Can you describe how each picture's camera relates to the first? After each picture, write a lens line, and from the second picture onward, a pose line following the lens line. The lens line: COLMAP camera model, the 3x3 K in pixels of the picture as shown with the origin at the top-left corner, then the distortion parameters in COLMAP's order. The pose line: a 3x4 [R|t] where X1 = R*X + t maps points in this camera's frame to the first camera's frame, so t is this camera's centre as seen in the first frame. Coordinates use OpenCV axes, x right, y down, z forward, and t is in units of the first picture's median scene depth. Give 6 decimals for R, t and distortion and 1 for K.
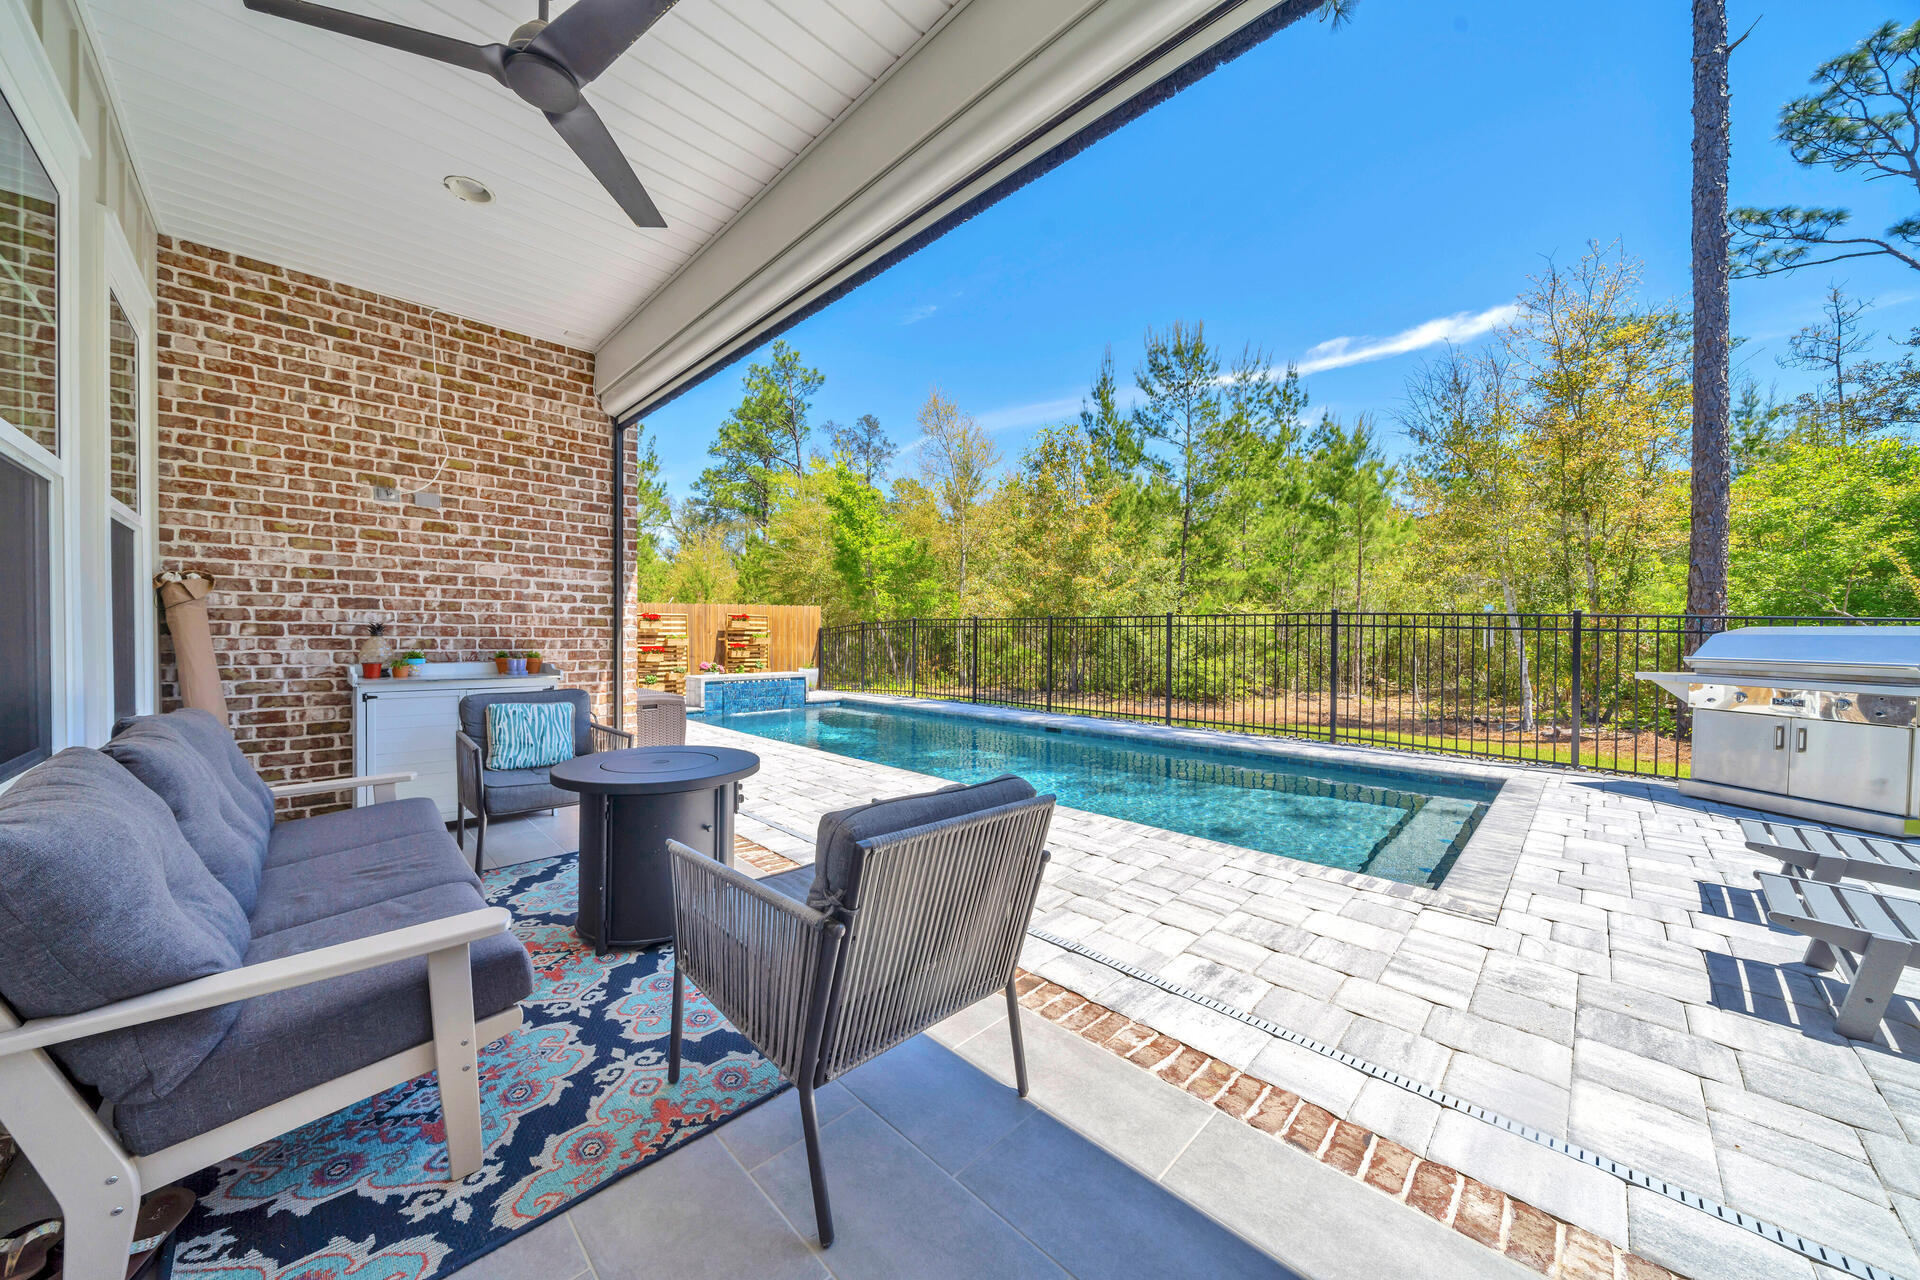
lens RADIAL K [[656.5, 0, 942.4], [0, 656.5, 641.8], [0, 0, 1]] dist [-0.001269, -0.000068]
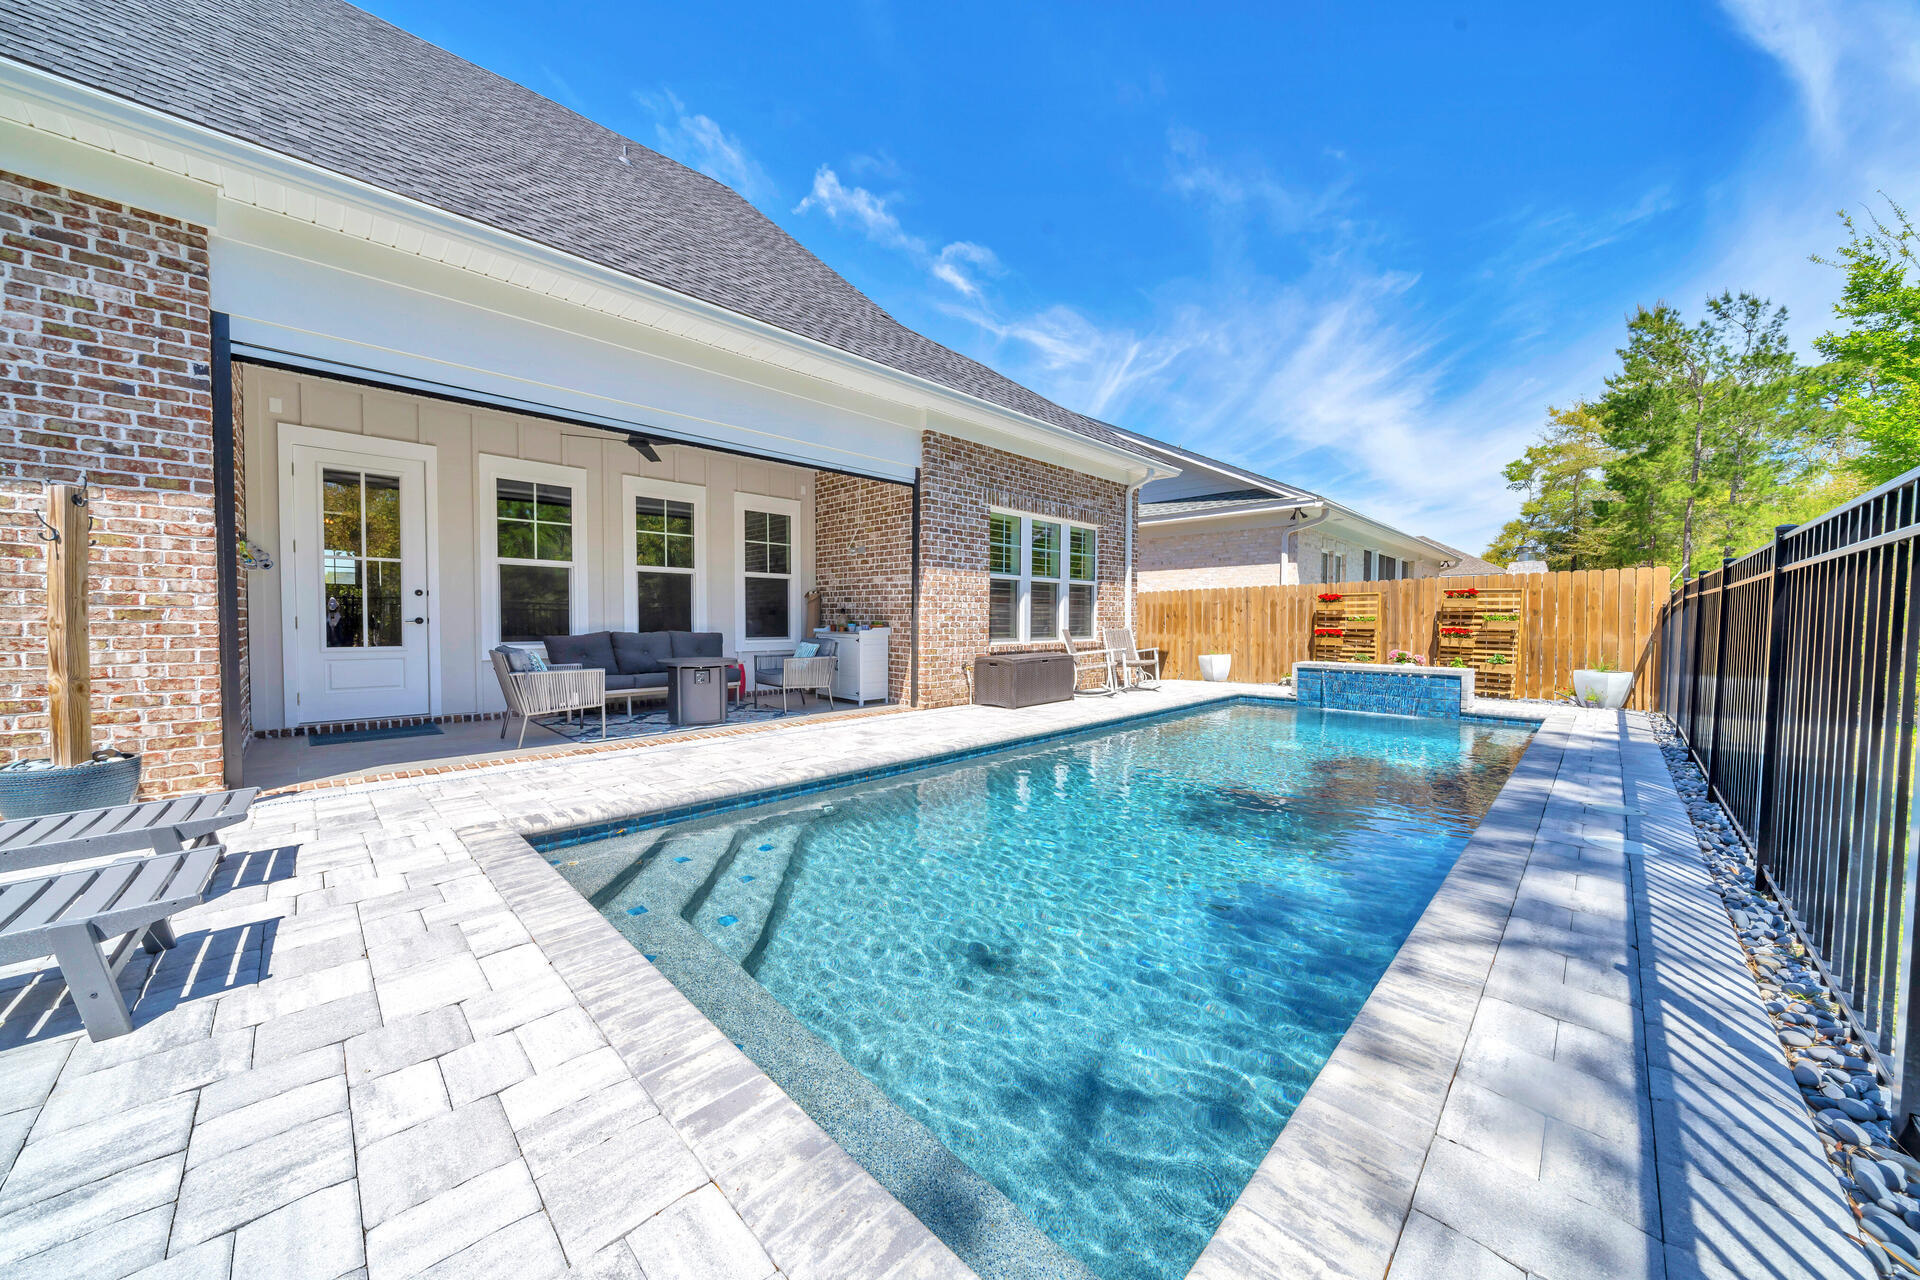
lens RADIAL K [[656.5, 0, 942.4], [0, 656.5, 641.8], [0, 0, 1]] dist [-0.001269, -0.000068]
pose [[-0.006117, 0.033933, -0.999405, 1.406205], [-0.016531, 0.999284, 0.034030, 0.007489], [0.999845, 0.016729, -0.005551, 1.311813]]
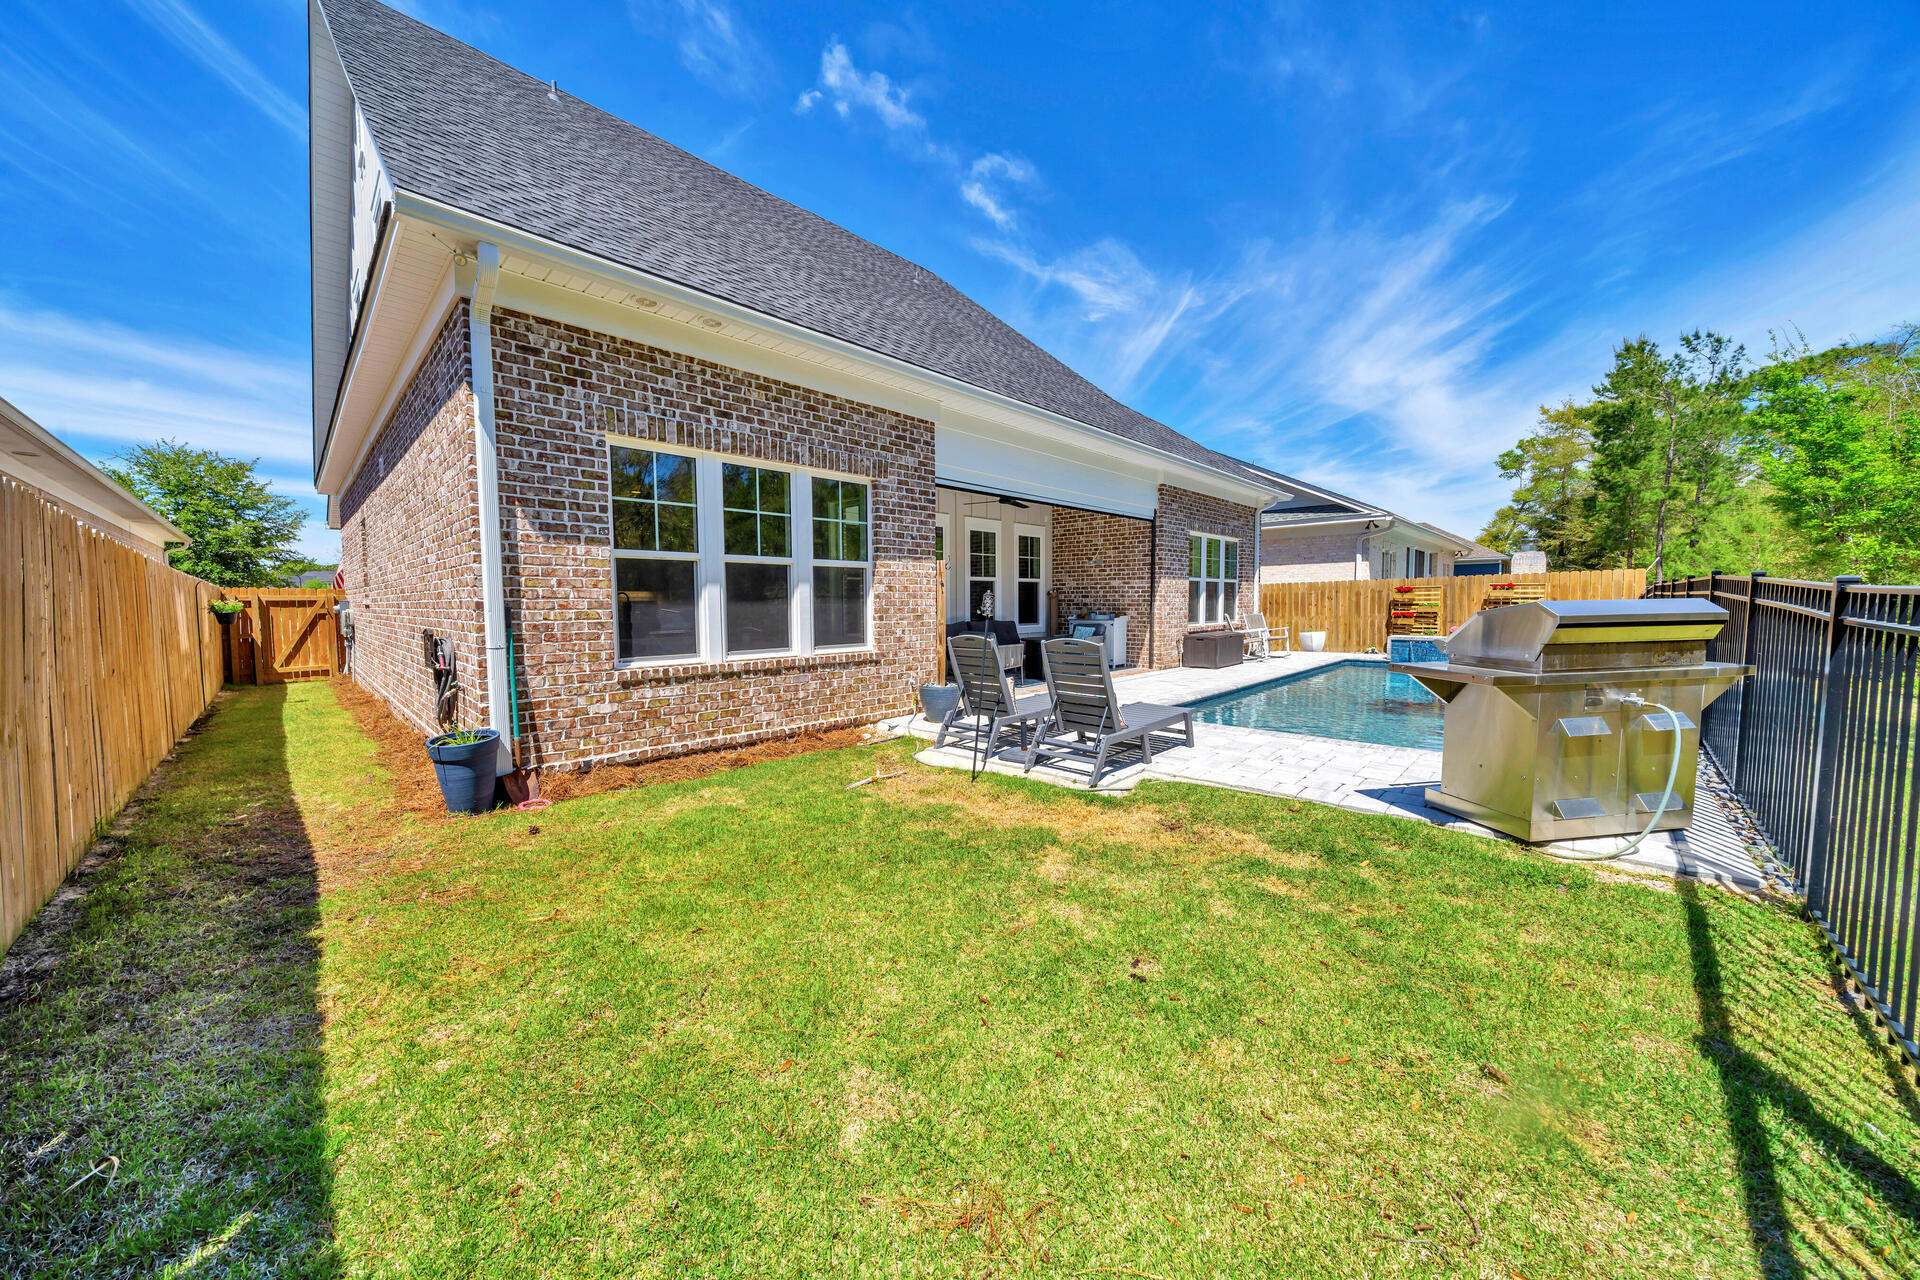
lens RADIAL K [[667.3, 0, 936.4], [0, 667.3, 642.8], [0, 0, 1]] dist [-0.000889, 0.001917]
pose [[0.018012, 0.060788, -0.997988, 2.435787], [-0.004402, 0.998145, 0.060718, -0.023612], [0.999828, 0.003300, 0.018246, 0.174918]]
